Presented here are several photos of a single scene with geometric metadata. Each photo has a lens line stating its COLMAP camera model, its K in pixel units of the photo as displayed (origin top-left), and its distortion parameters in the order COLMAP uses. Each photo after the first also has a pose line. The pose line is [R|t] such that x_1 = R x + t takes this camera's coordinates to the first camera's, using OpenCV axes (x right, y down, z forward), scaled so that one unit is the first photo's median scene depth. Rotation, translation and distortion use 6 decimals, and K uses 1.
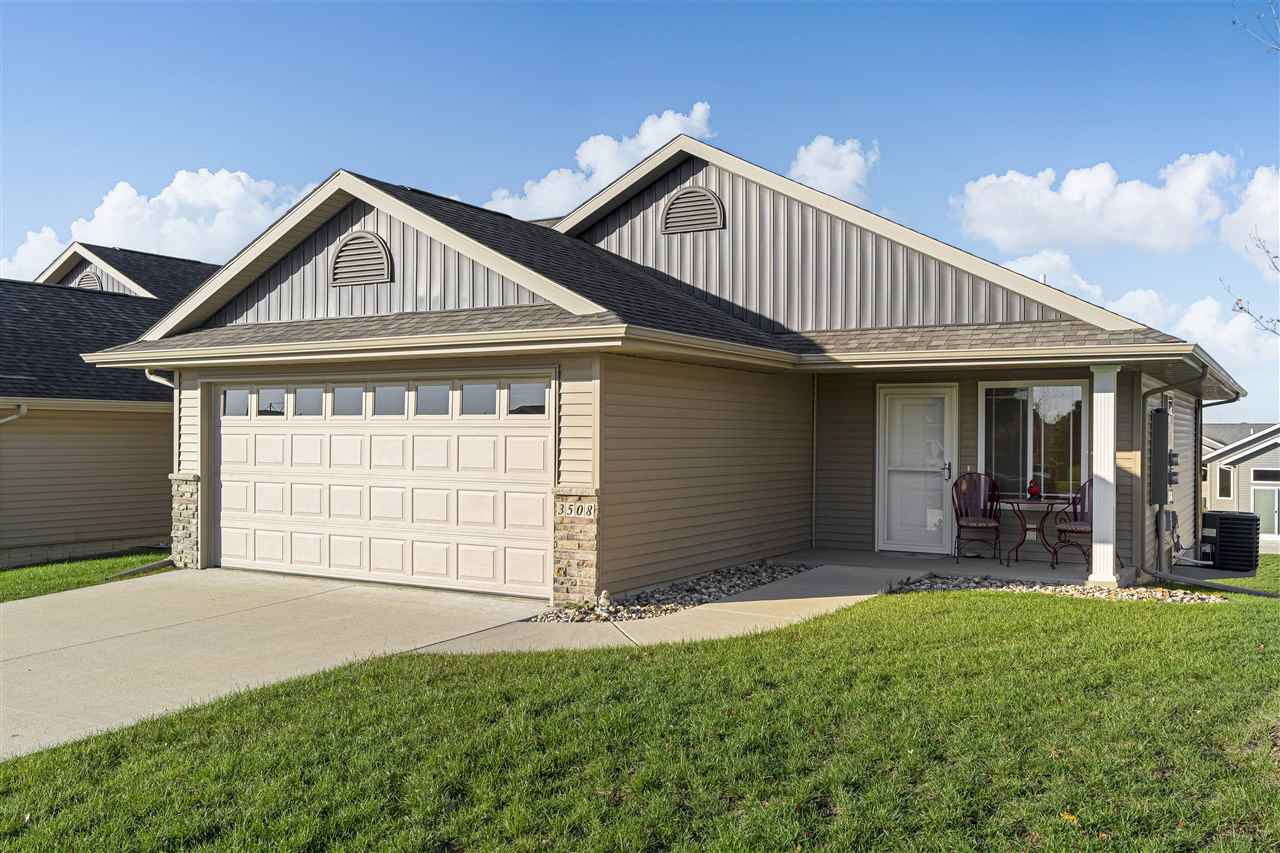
lens RADIAL K [[1056.4, 0, 639.9], [0, 1056.4, 421.8], [0, 0, 1]] dist [-0.003533, 0.001566]
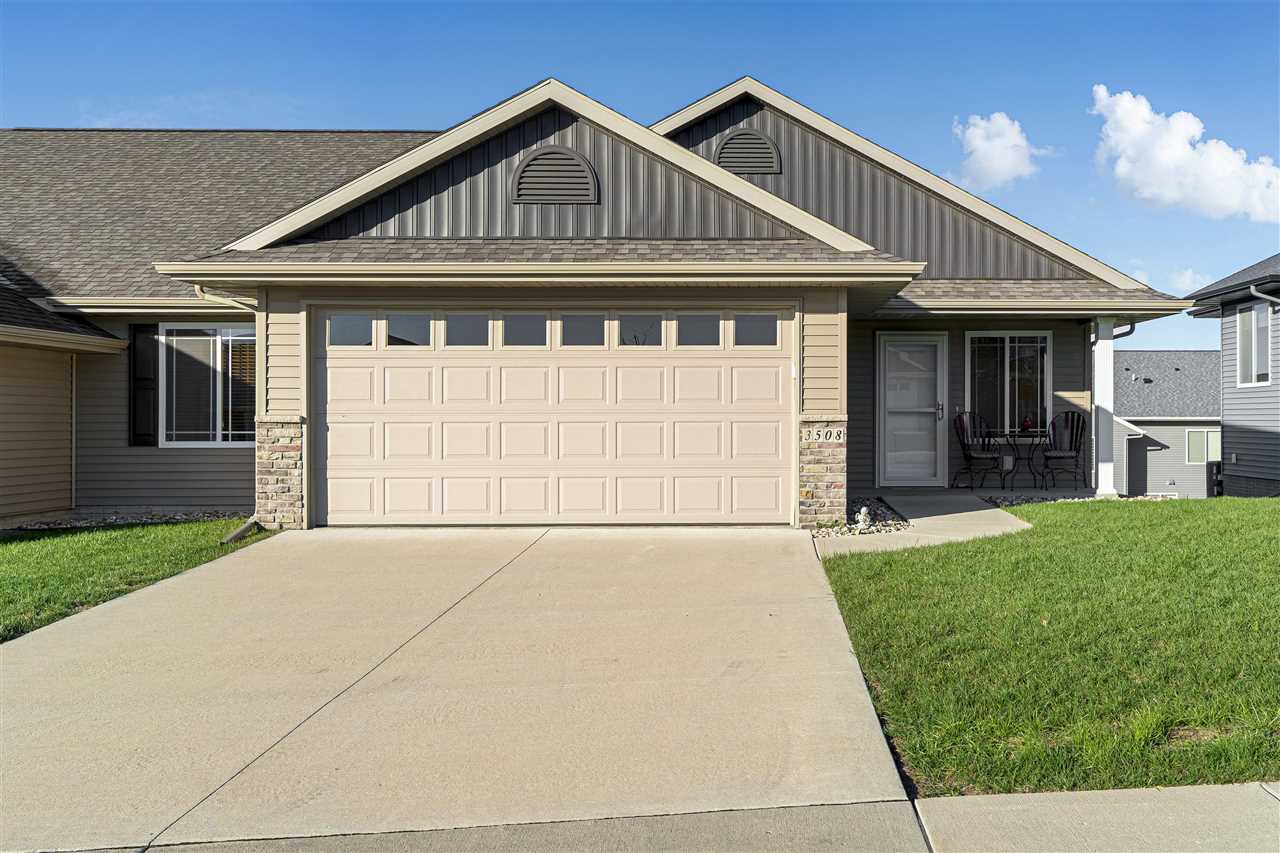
lens RADIAL K [[1383.5, 0, 641.6], [0, 1383.5, 429.5], [0, 0, 1]] dist [0.020339, 0.000000]
pose [[0.844756, -0.009368, 0.535070, -0.792165], [0.003486, 0.999922, 0.012002, 0.049944], [-0.535141, -0.008273, 0.844722, -0.062000]]
